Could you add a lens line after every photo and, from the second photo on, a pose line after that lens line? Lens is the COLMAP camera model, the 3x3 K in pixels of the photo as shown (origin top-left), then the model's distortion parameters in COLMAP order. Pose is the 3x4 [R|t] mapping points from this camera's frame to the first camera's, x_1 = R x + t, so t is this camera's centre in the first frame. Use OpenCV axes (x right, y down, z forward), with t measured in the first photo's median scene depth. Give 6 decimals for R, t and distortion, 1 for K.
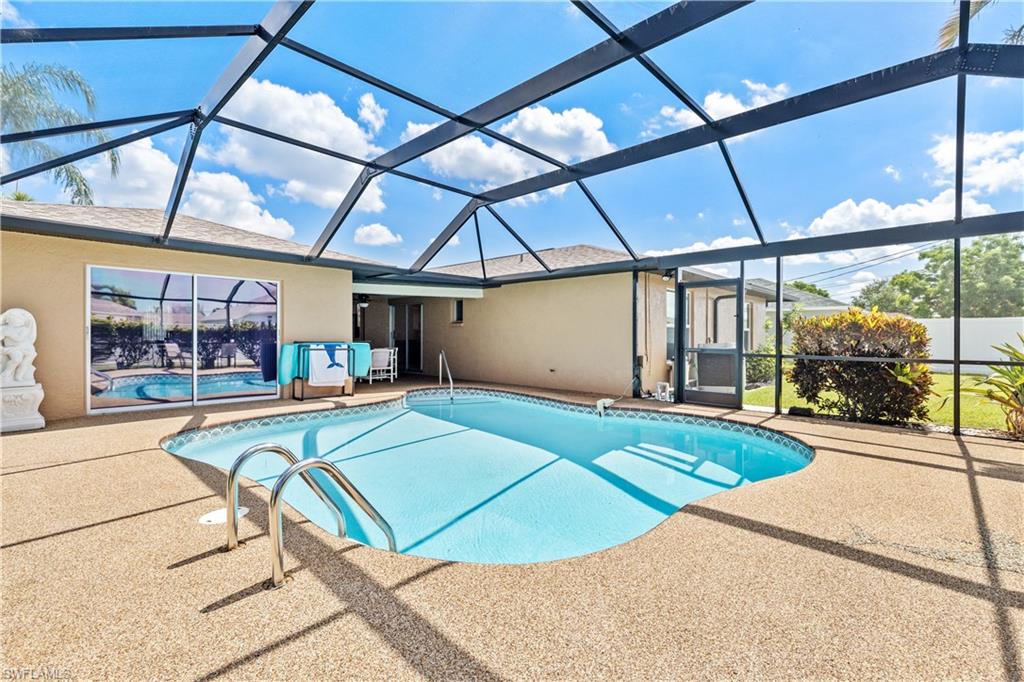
lens RADIAL K [[460.4, 0, 519.0], [0, 460.4, 339.0], [0, 0, 1]] dist [0.004305, -0.000278]
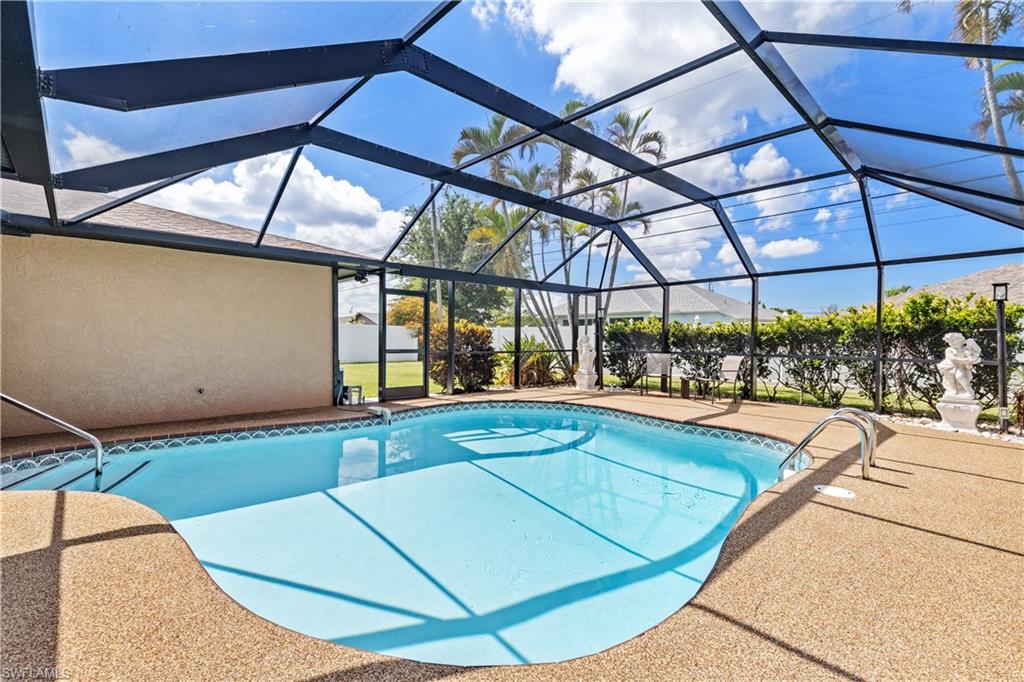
lens RADIAL K [[460.4, 0, 520.2], [0, 460.4, 340.8], [0, 0, 1]] dist [0.004305, -0.000278]
pose [[0.060633, -0.013925, 0.998063, -0.791993], [0.005617, 0.999892, 0.013609, -0.013805], [-0.998144, 0.004781, 0.060705, 0.730937]]
